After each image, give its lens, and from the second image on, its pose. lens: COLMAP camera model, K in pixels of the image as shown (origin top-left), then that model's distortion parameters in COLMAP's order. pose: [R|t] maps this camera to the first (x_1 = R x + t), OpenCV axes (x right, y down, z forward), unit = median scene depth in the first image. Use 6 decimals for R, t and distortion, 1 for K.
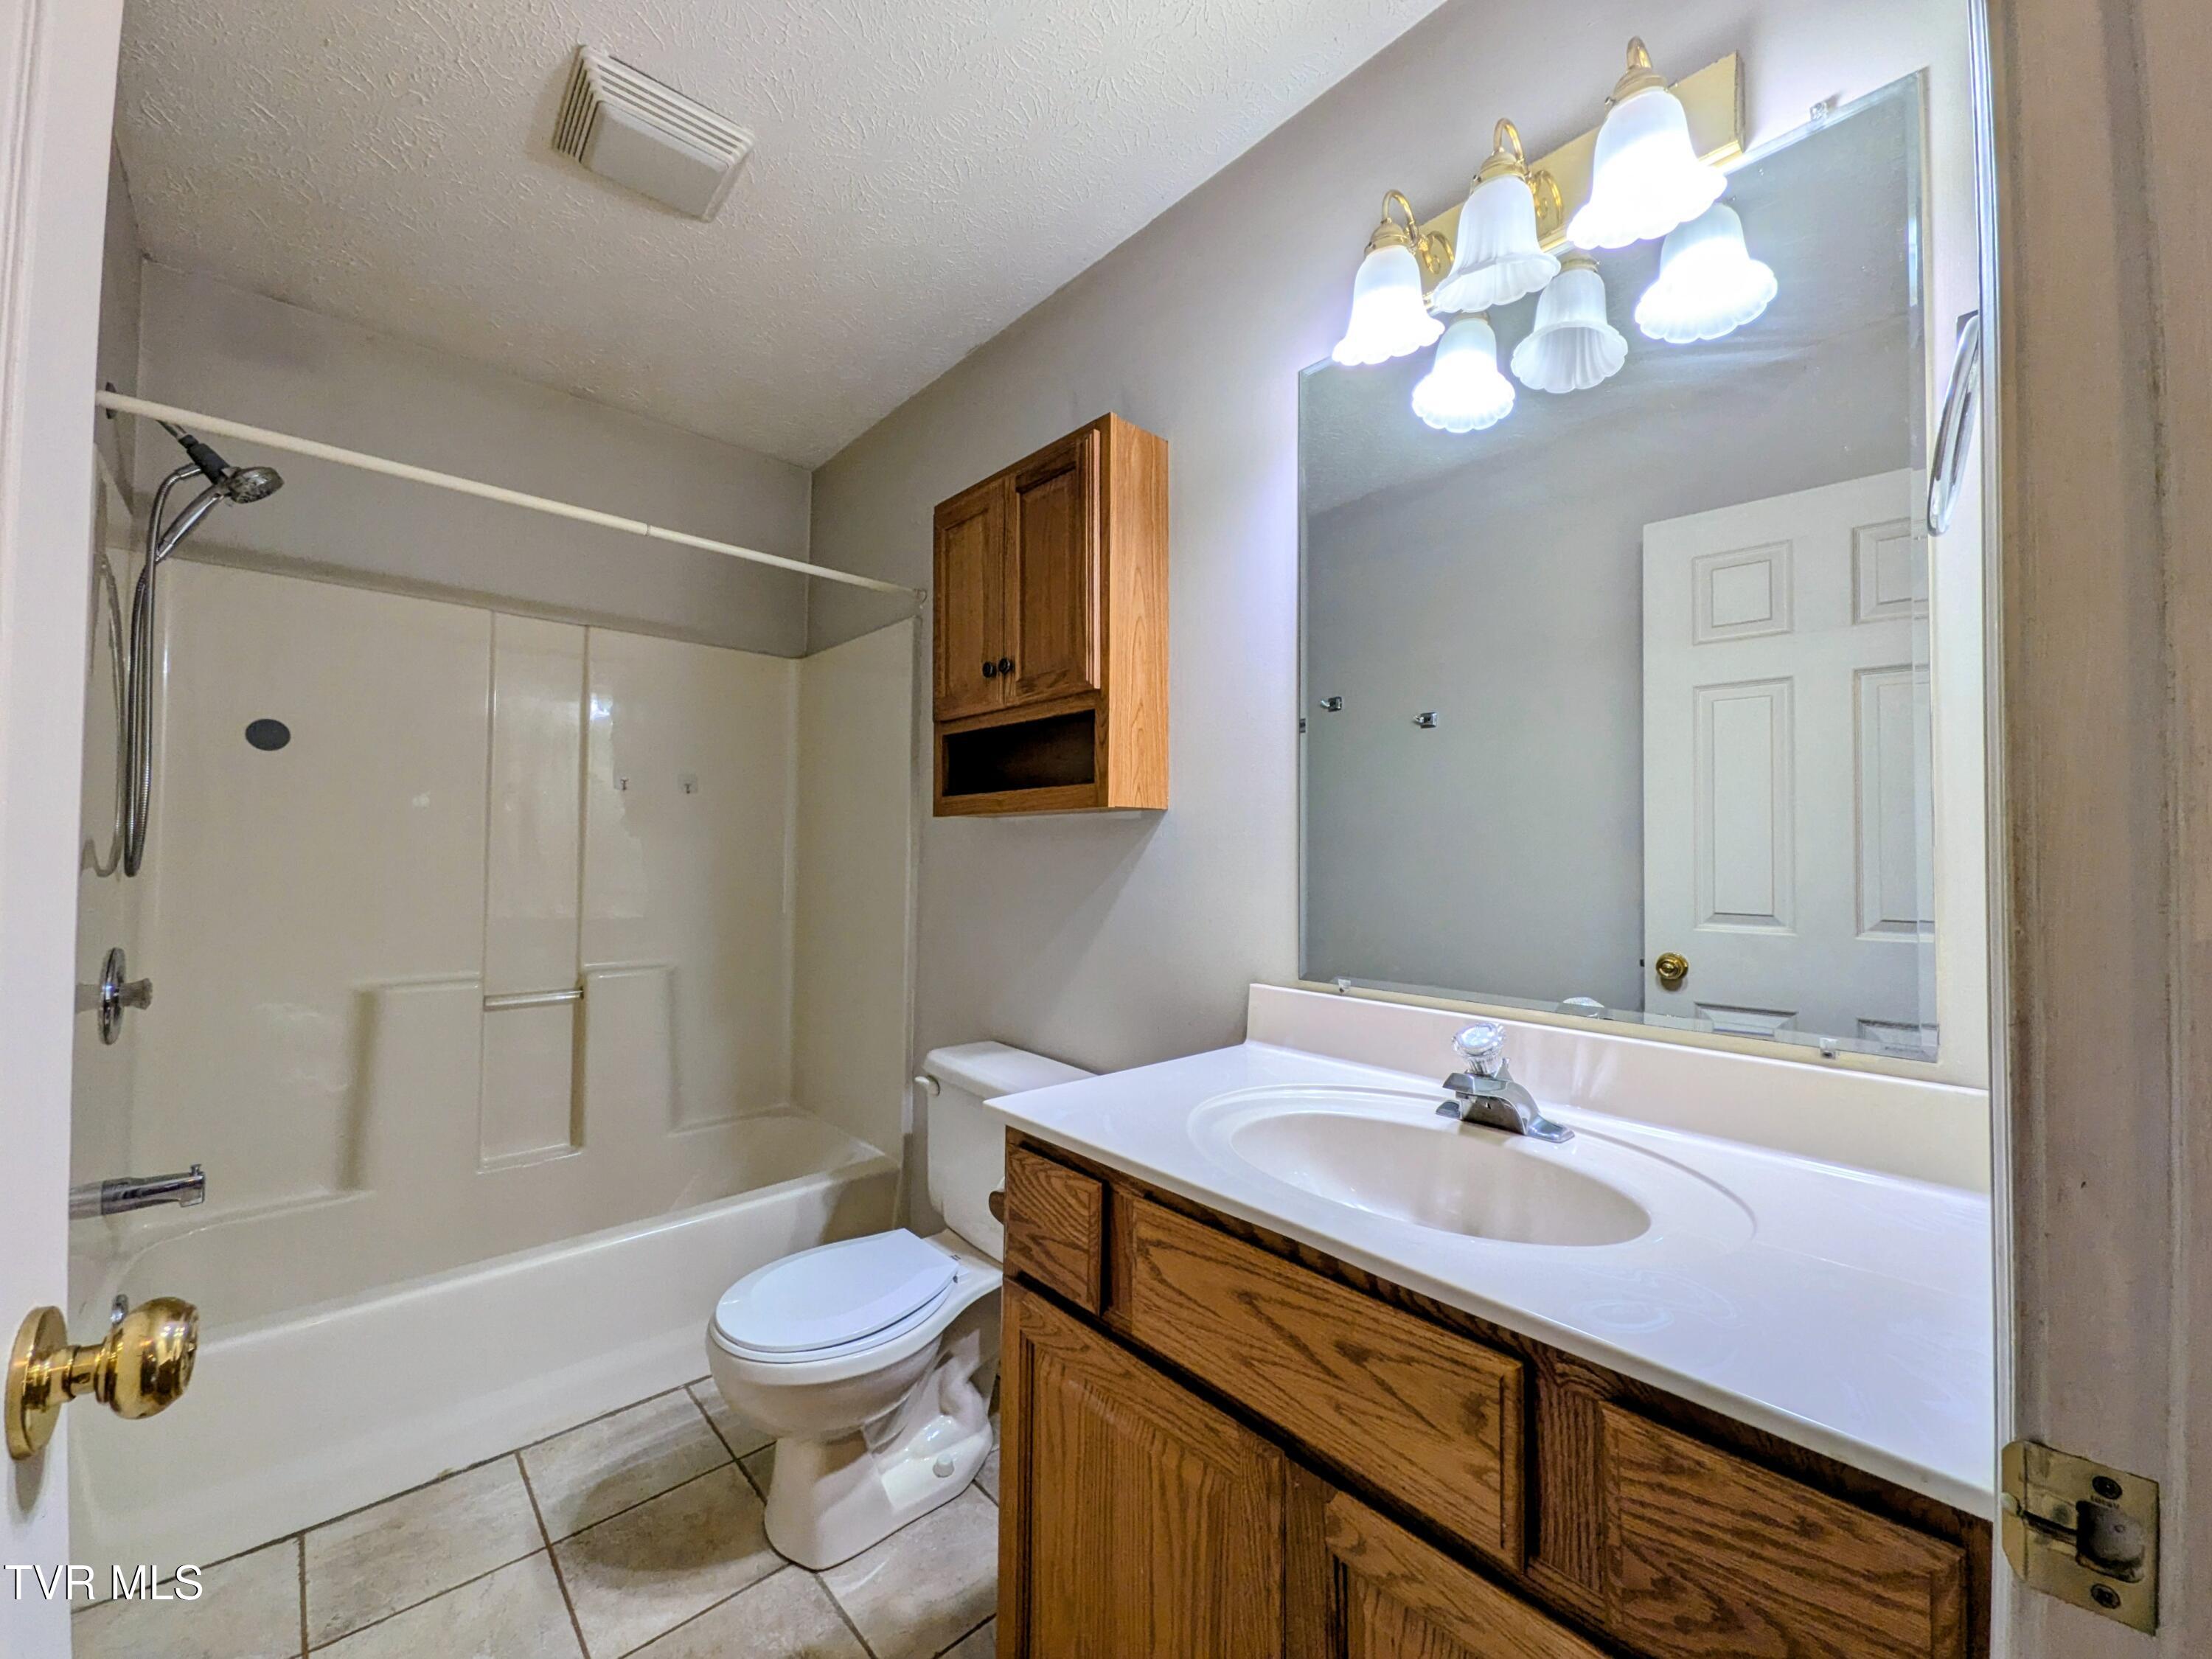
lens RADIAL K [[866.8, 0, 1110.4], [0, 866.8, 832.8], [0, 0, 1]] dist [0.008931, -0.000269]
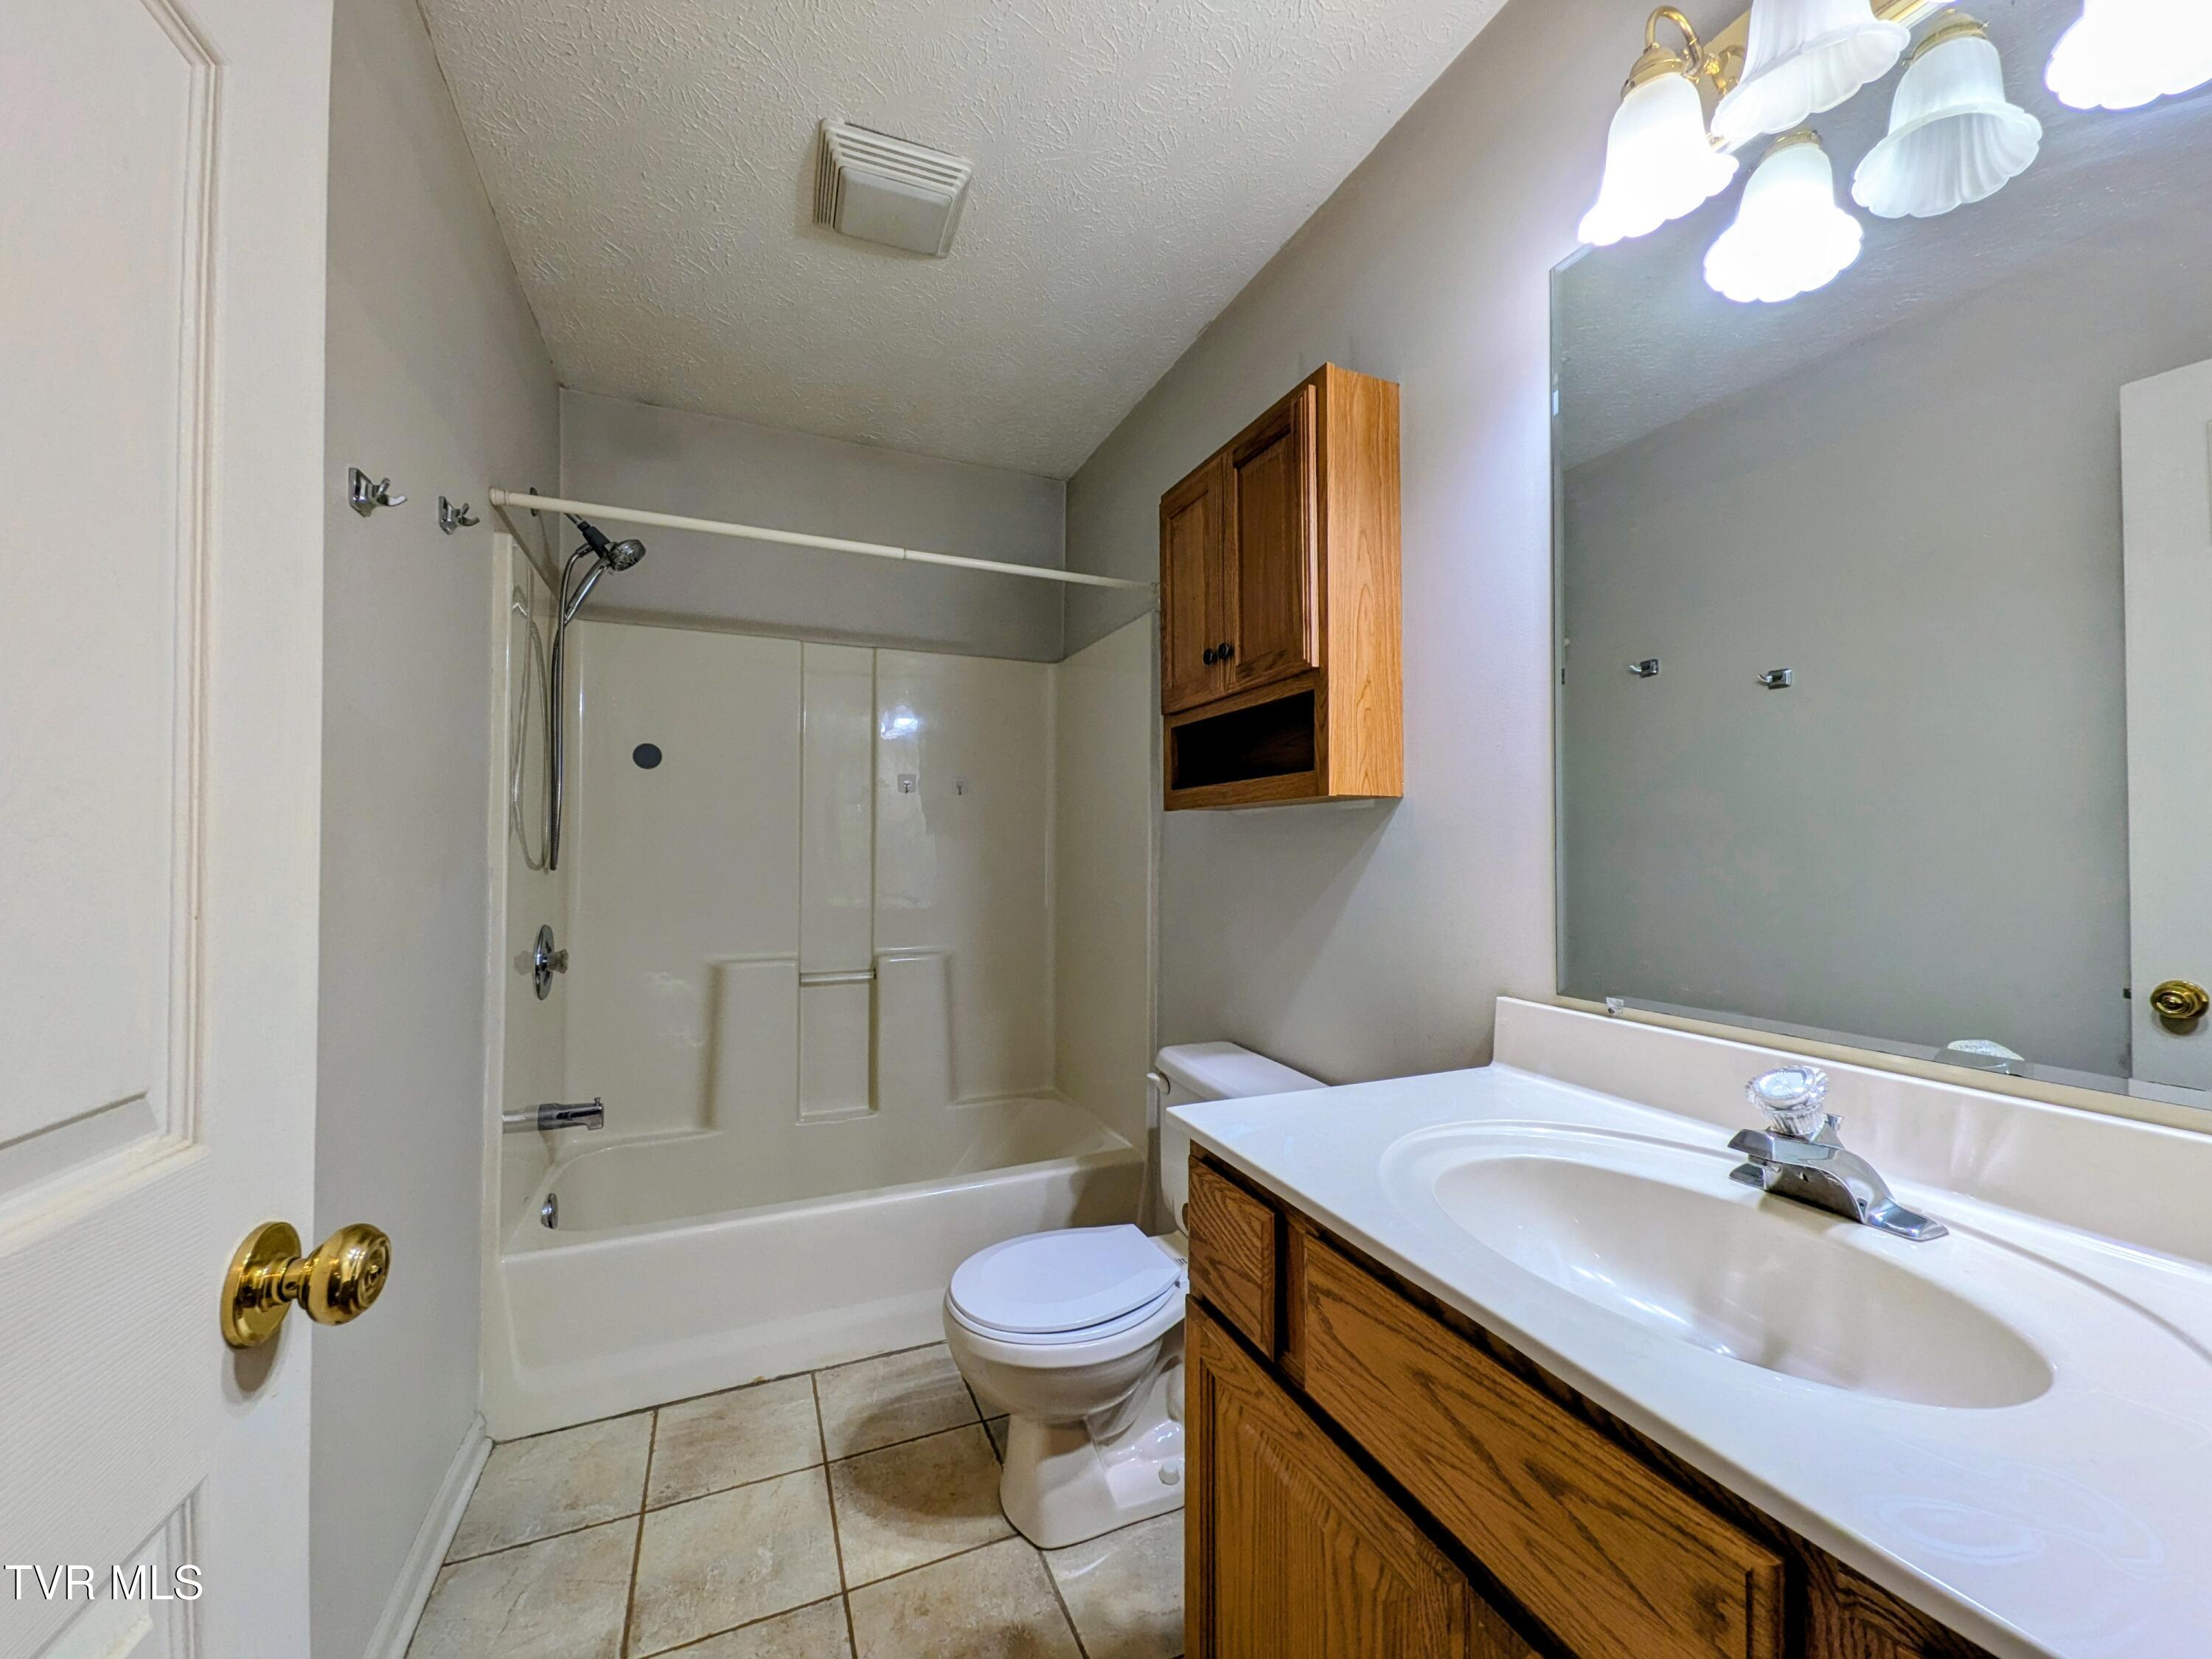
lens RADIAL K [[866.8, 0, 1110.4], [0, 866.8, 832.8], [0, 0, 1]] dist [0.008931, -0.000269]
pose [[0.945488, -0.012567, -0.325415, 0.080326], [0.014530, 0.999888, 0.003600, 0.002642], [0.325333, -0.008132, 0.945565, 0.062638]]
